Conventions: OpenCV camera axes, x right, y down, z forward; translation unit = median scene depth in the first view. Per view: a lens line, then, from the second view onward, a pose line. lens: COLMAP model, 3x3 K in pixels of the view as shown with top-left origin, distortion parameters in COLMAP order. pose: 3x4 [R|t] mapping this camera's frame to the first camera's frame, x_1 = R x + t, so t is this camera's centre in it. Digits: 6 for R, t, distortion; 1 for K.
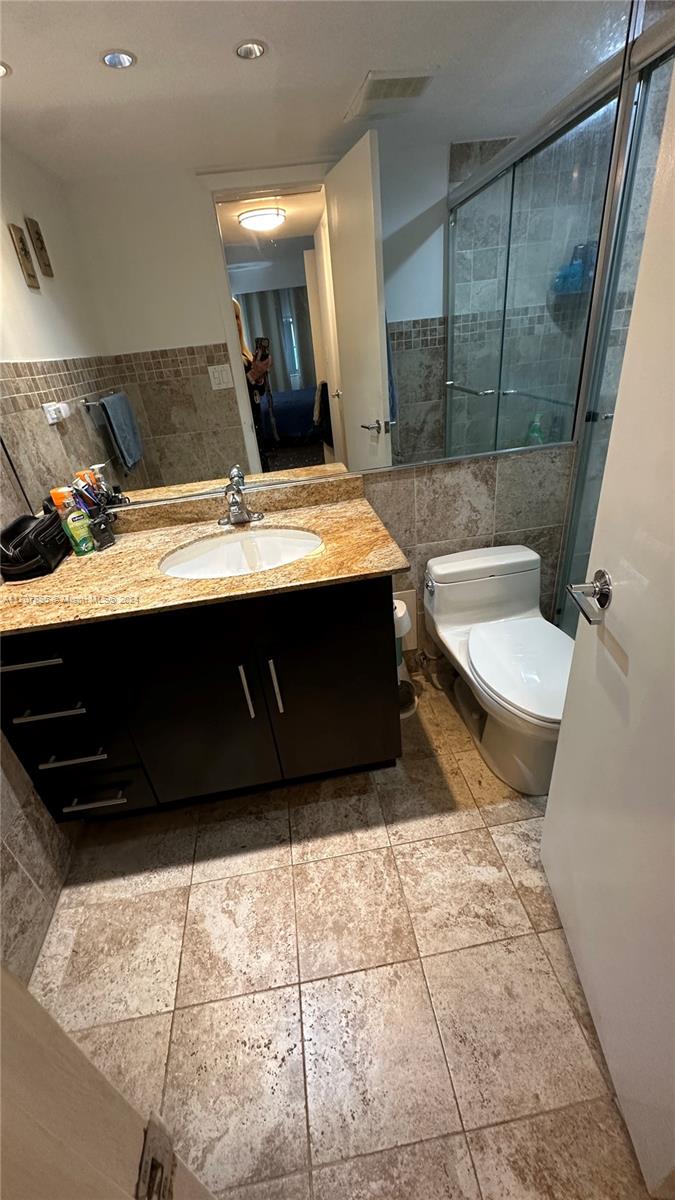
lens RADIAL K [[477.7, 0, 336.0], [0, 477.7, 601.6], [0, 0, 1]] dist [-0.005814, 0.001224]
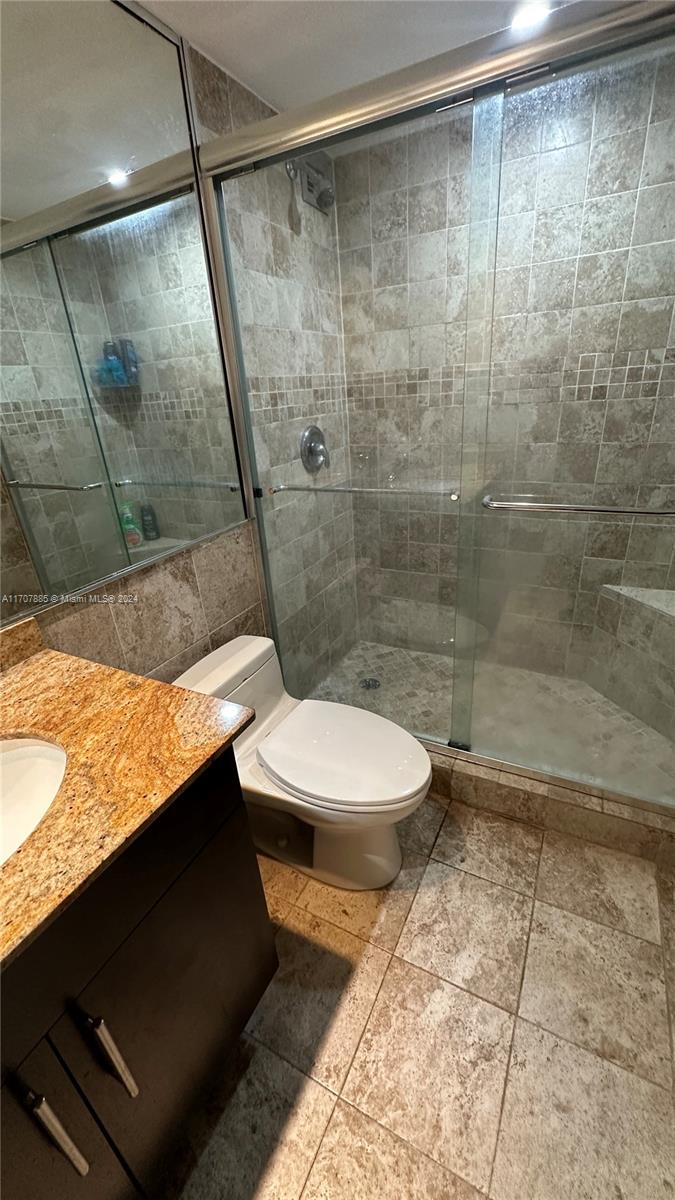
lens RADIAL K [[477.7, 0, 337.6], [0, 477.7, 601.1], [0, 0, 1]] dist [-0.005814, 0.001224]
pose [[0.584793, -0.275552, 0.762947, -0.183195], [0.407538, 0.913023, 0.017380, -0.129870], [-0.701378, 0.300766, 0.646227, 0.304092]]
